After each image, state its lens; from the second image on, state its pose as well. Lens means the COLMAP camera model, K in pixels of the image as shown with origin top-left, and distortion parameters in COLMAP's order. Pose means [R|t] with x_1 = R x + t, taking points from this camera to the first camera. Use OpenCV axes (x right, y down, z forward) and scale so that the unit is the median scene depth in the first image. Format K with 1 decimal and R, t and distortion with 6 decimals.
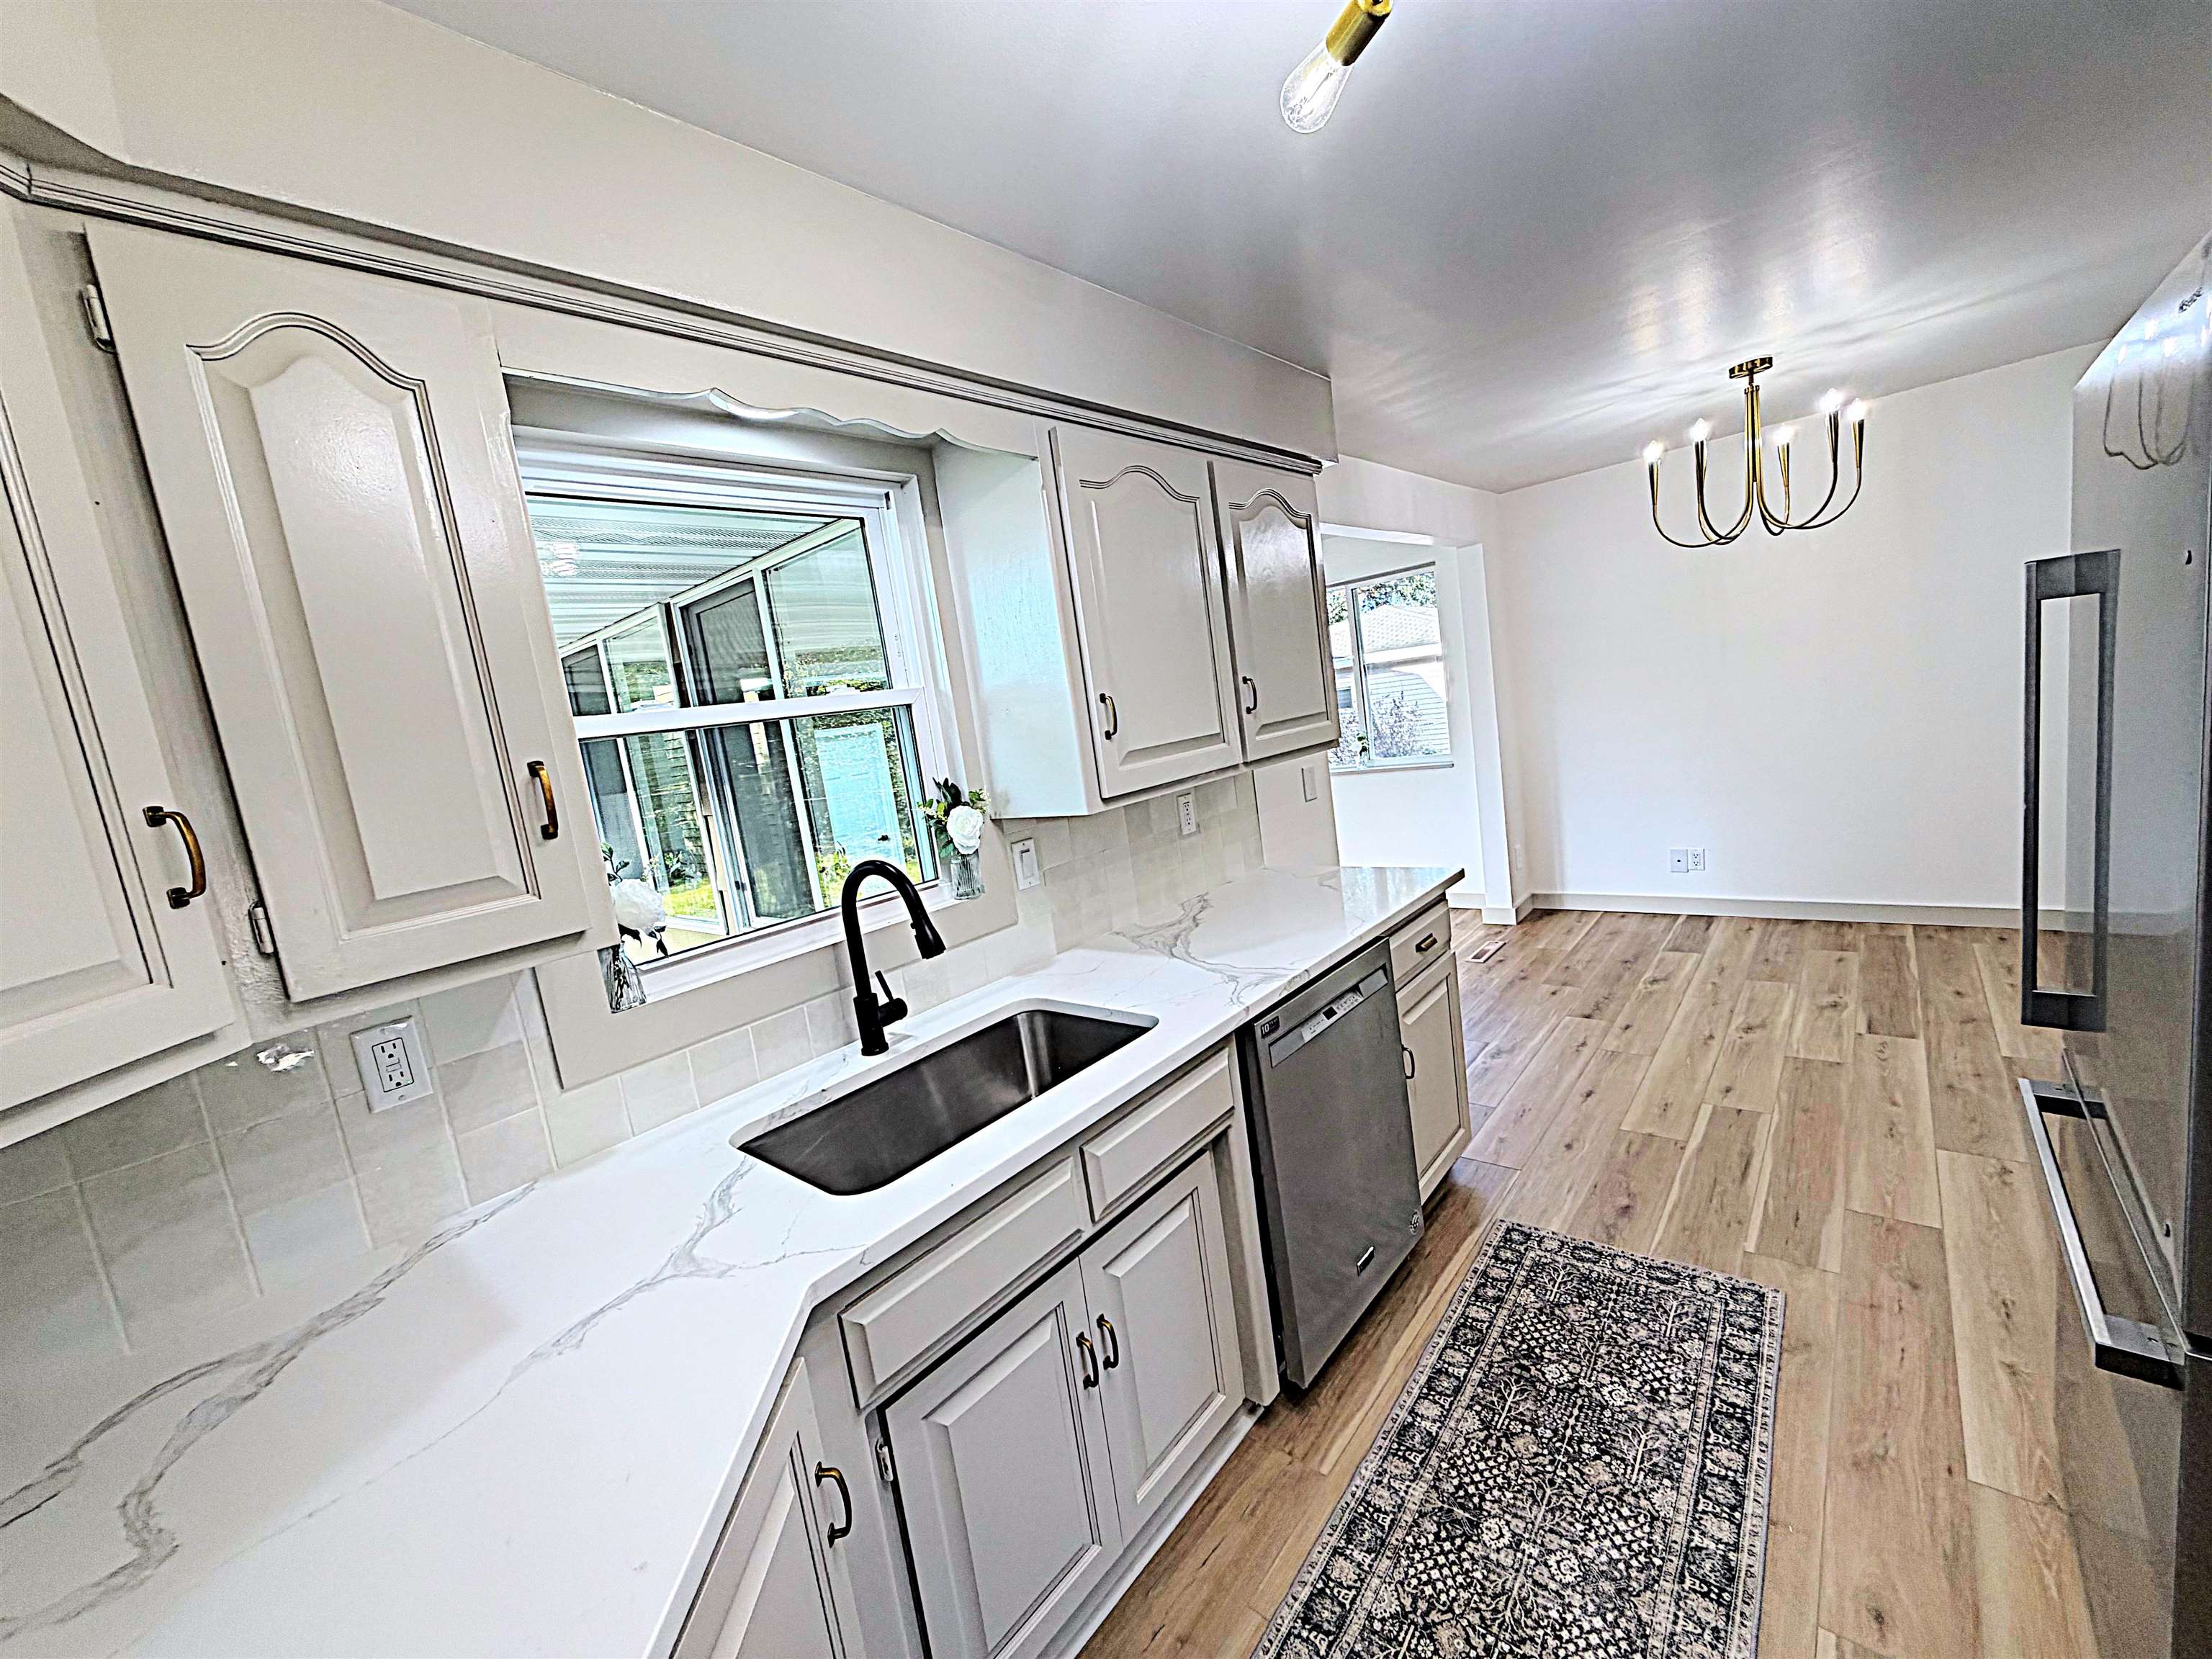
lens RADIAL K [[881.3, 0, 1099.6], [0, 881.3, 828.8], [0, 0, 1]] dist [-0.000285, -0.000003]
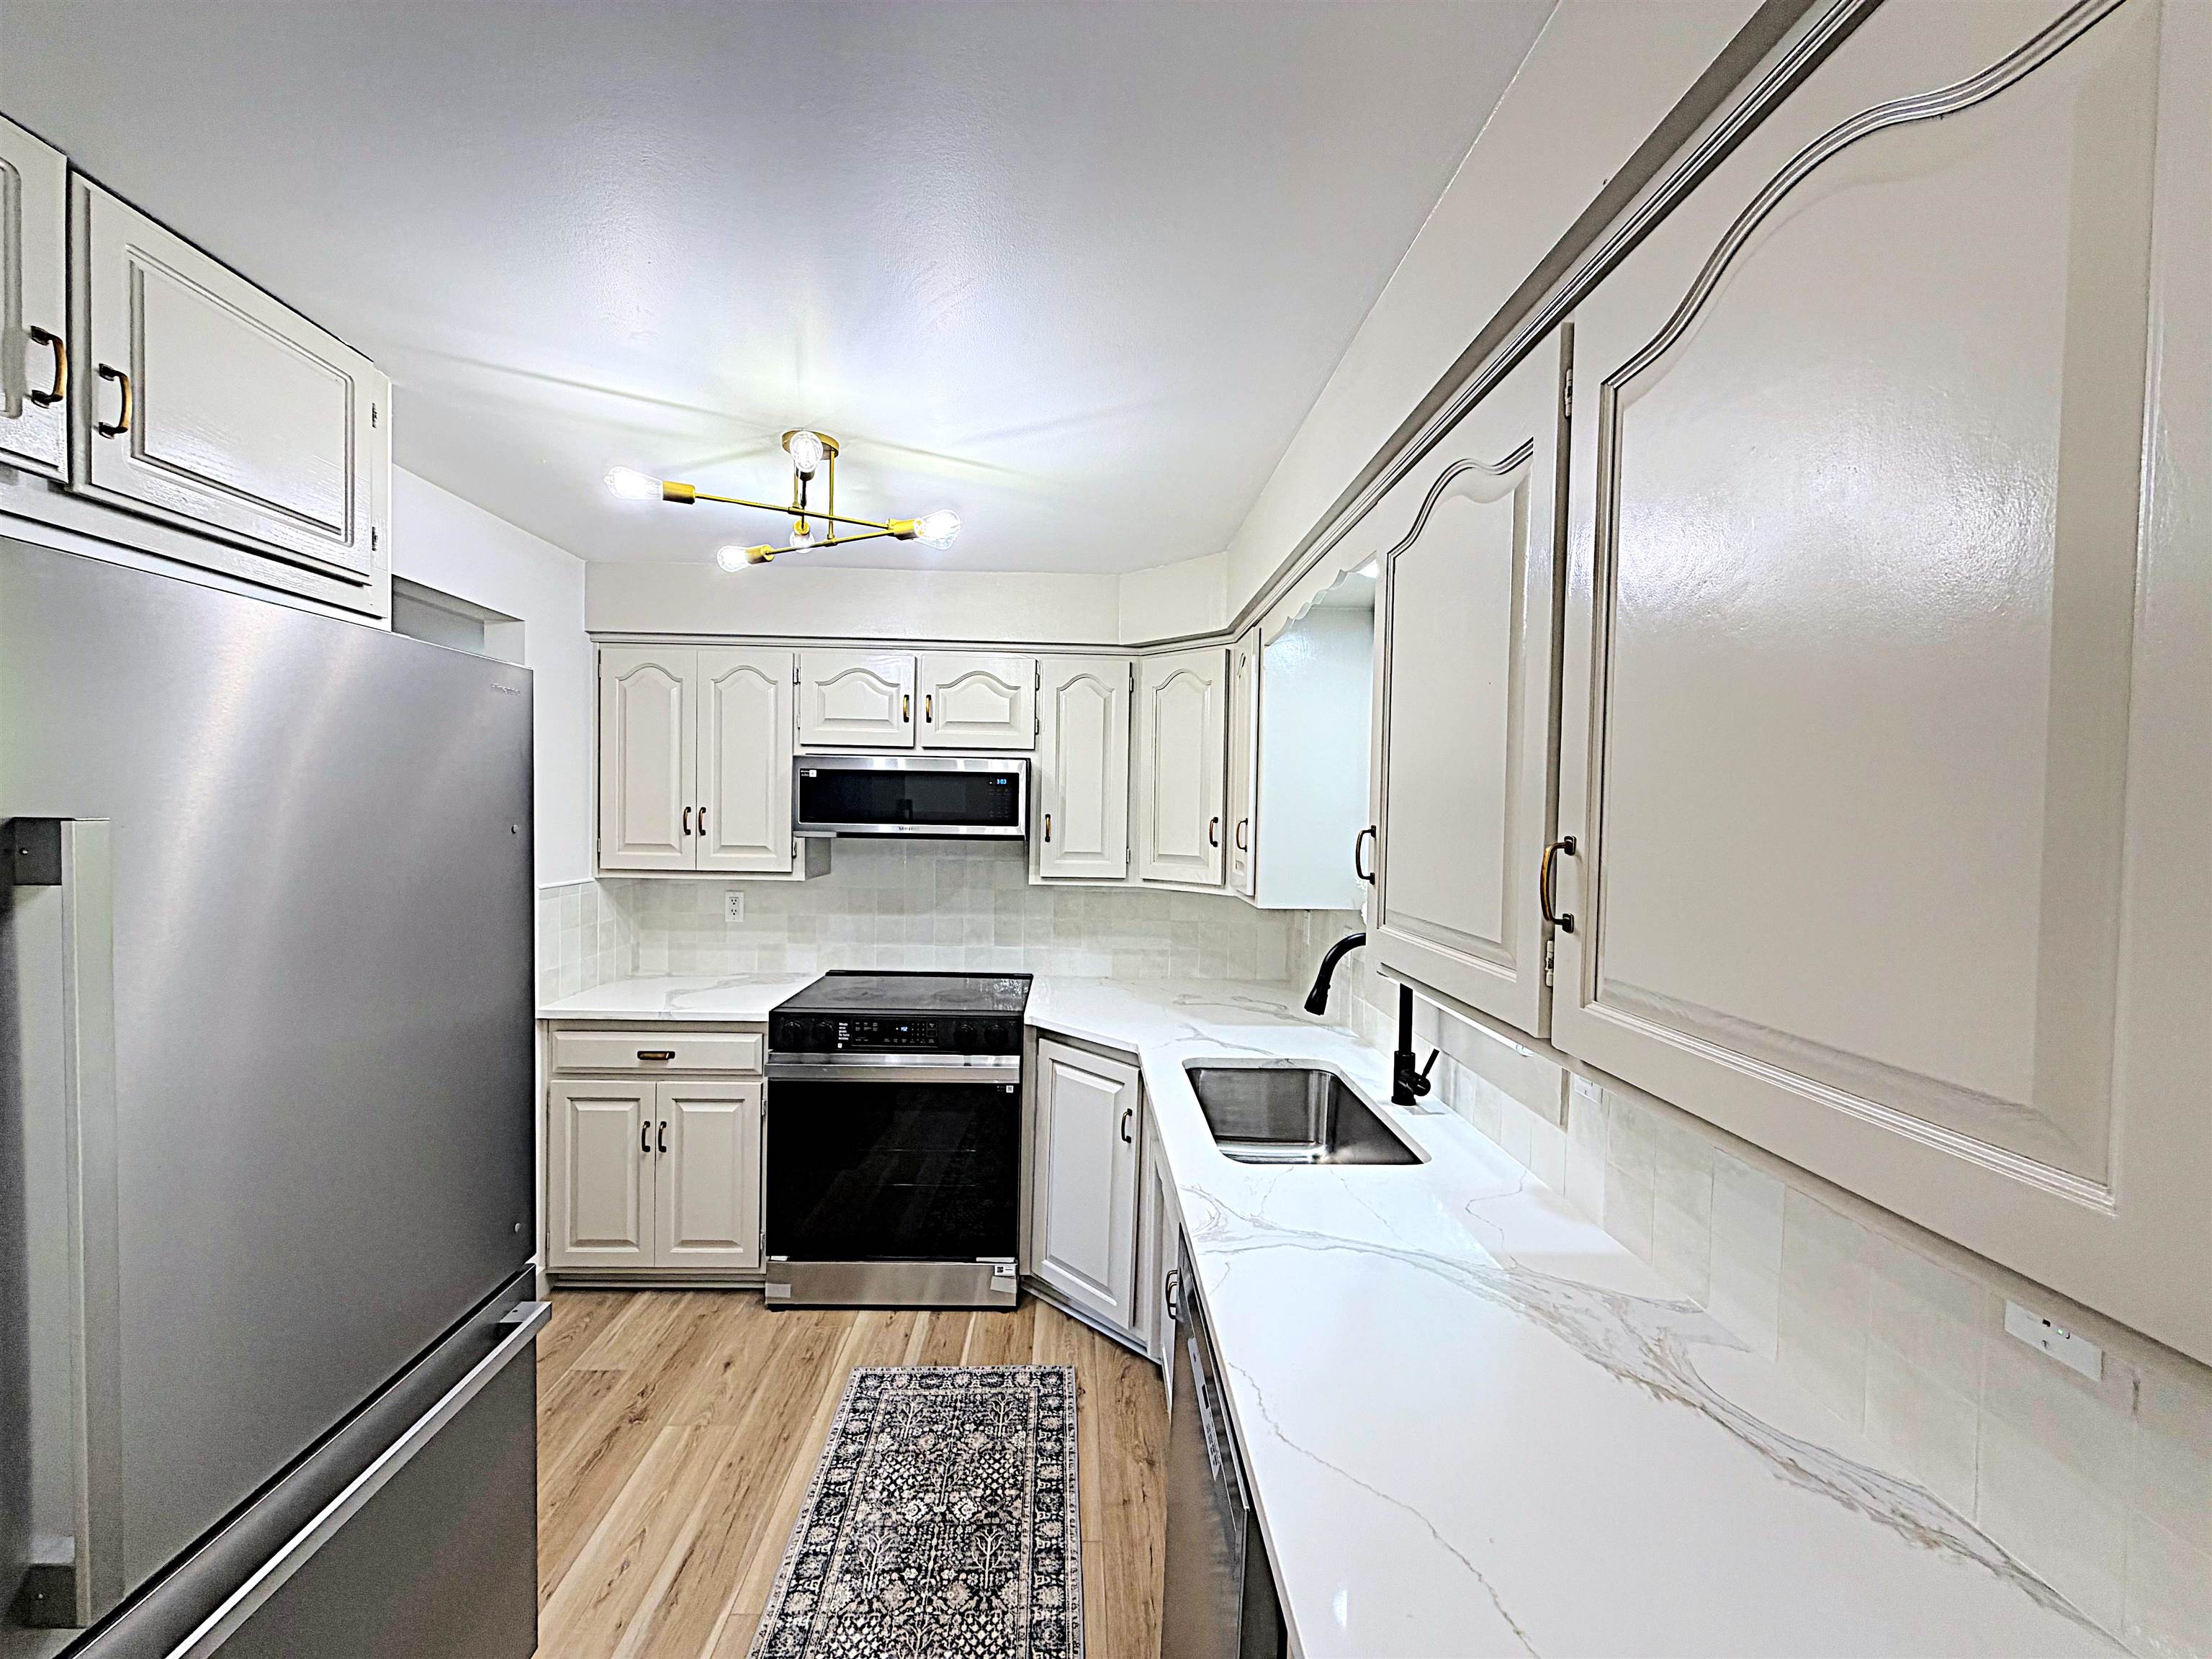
lens RADIAL K [[881.3, 0, 1099.6], [0, 881.3, 828.8], [0, 0, 1]] dist [-0.000285, -0.000003]
pose [[-0.727224, 0.139780, -0.672017, 0.747767], [-0.009204, 0.976971, 0.213172, -0.332837], [0.686339, 0.161209, -0.709190, 1.470583]]
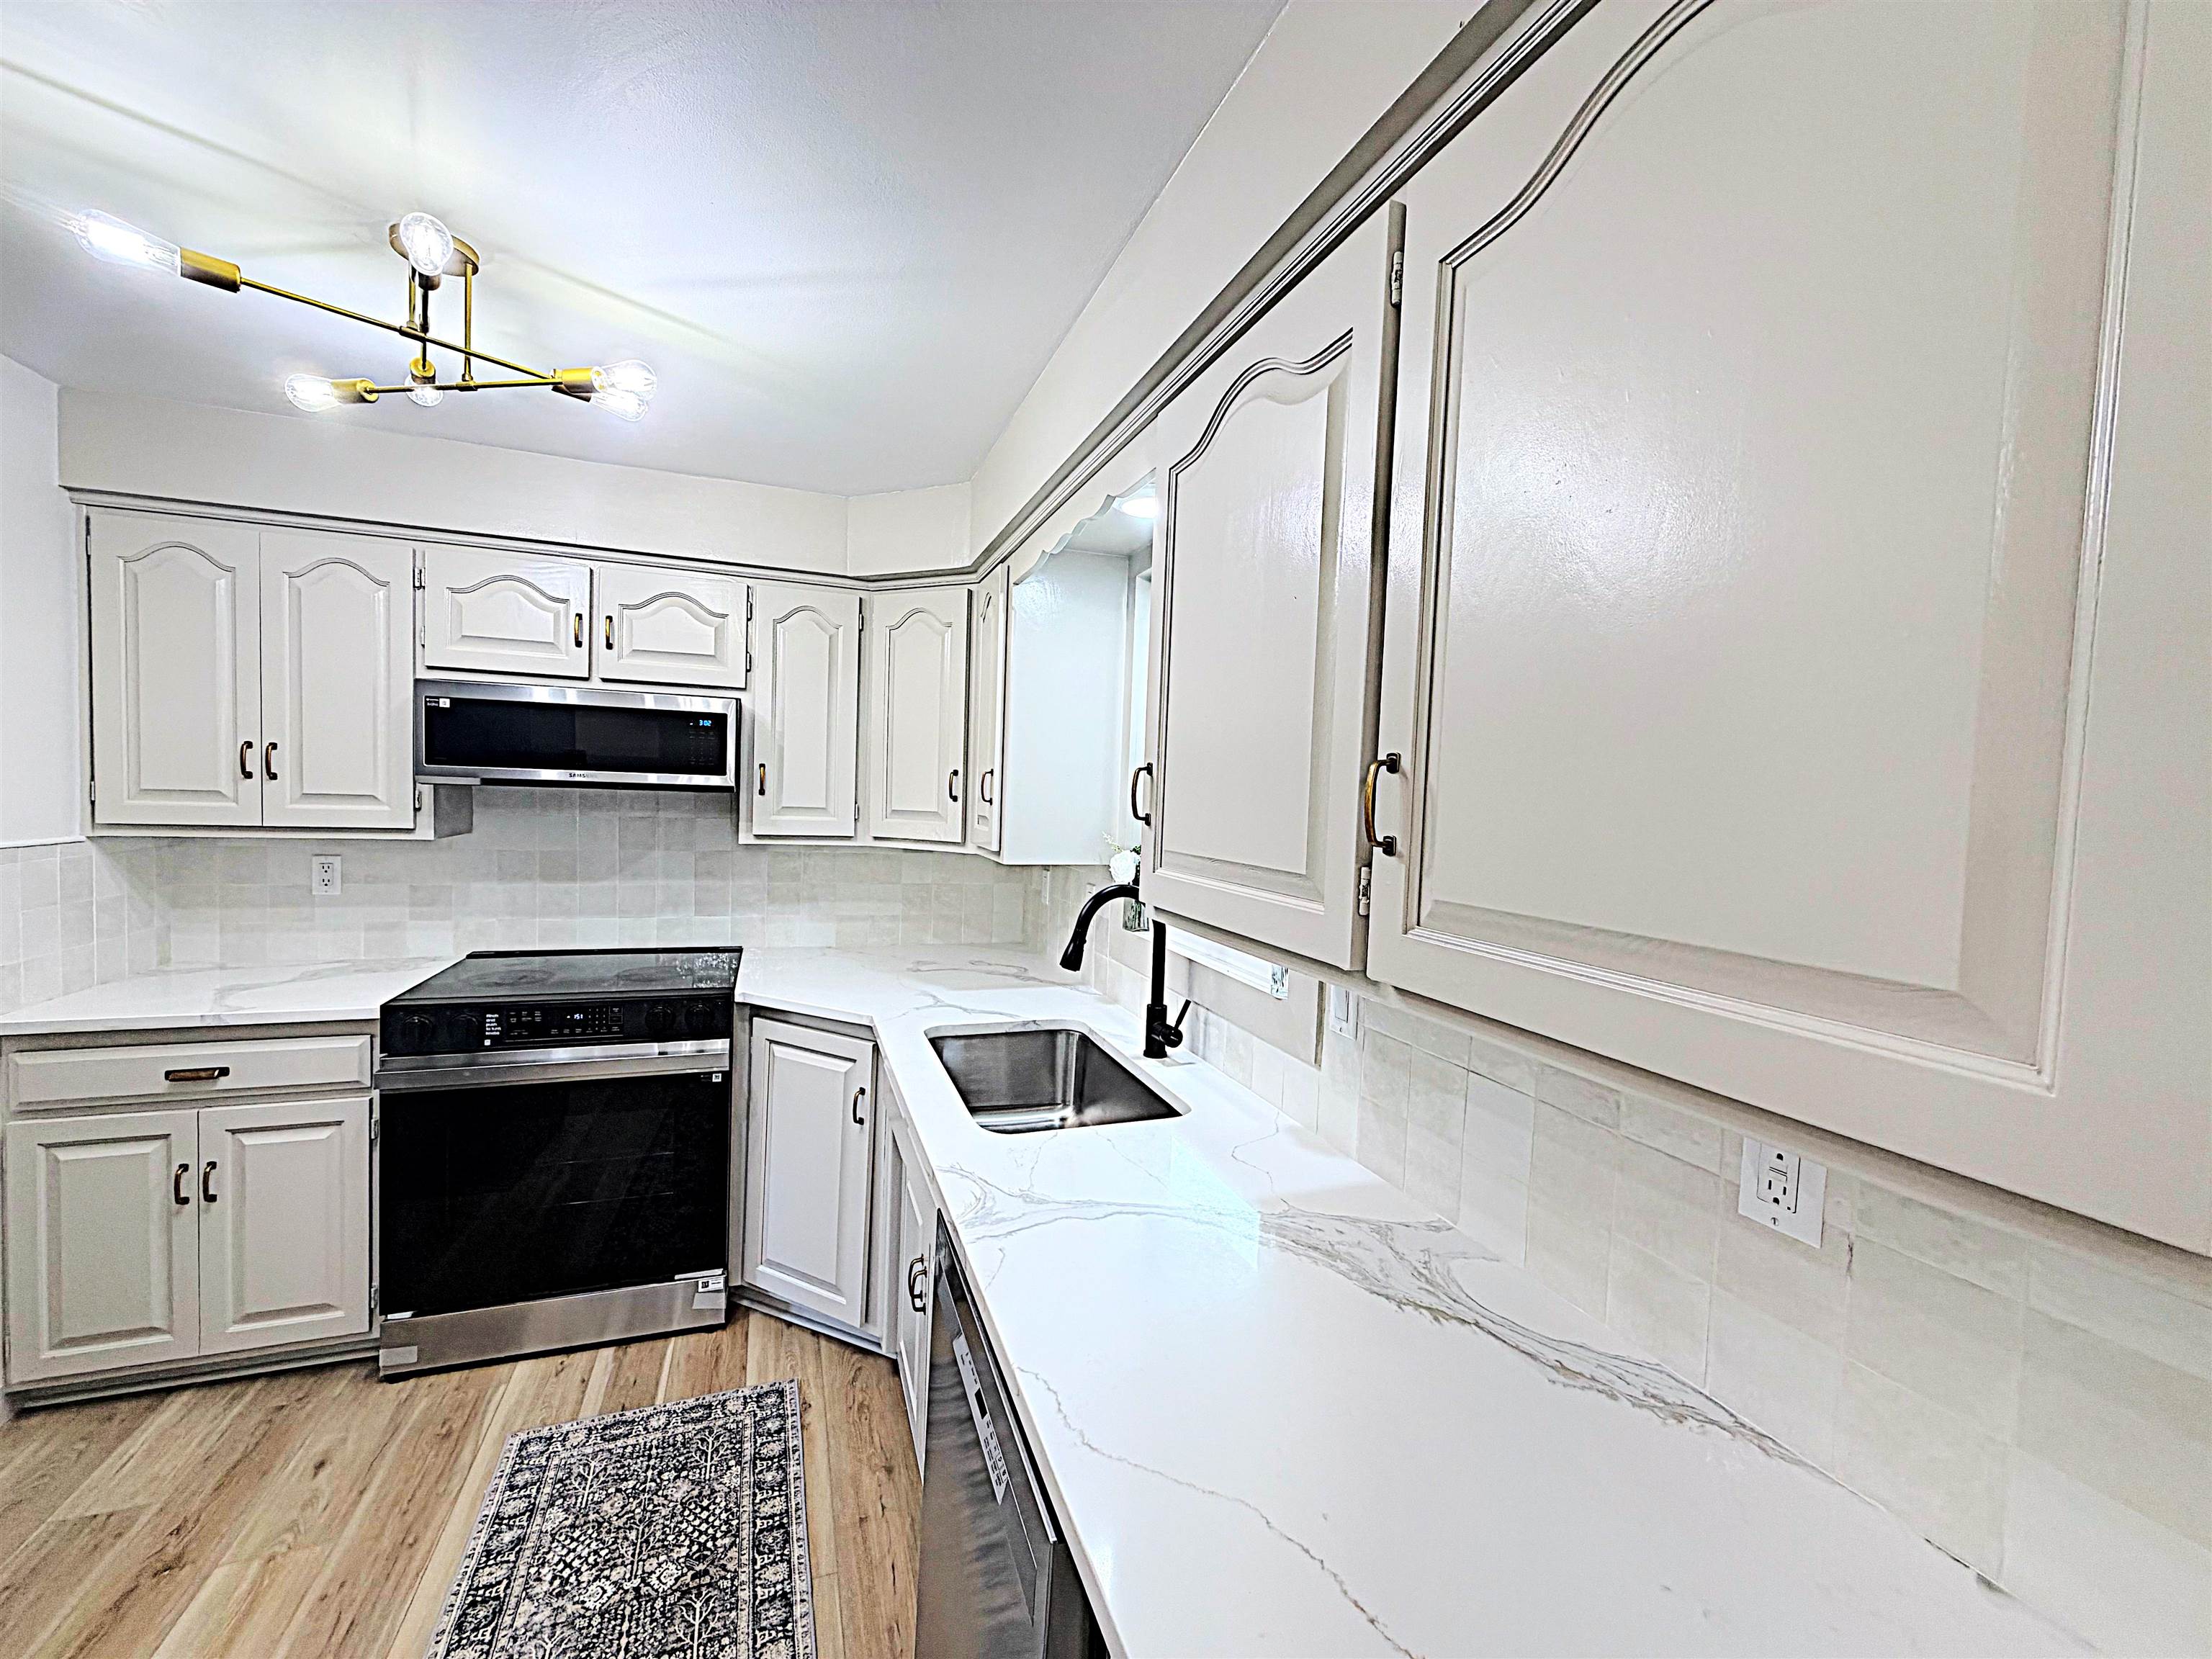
lens RADIAL K [[881.3, 0, 1099.6], [0, 881.3, 828.8], [0, 0, 1]] dist [-0.000285, -0.000003]
pose [[-0.479483, 0.159218, -0.862986, 0.703814], [-0.087534, 0.969821, 0.227563, -0.278156], [0.873174, 0.184654, -0.451076, 1.381685]]
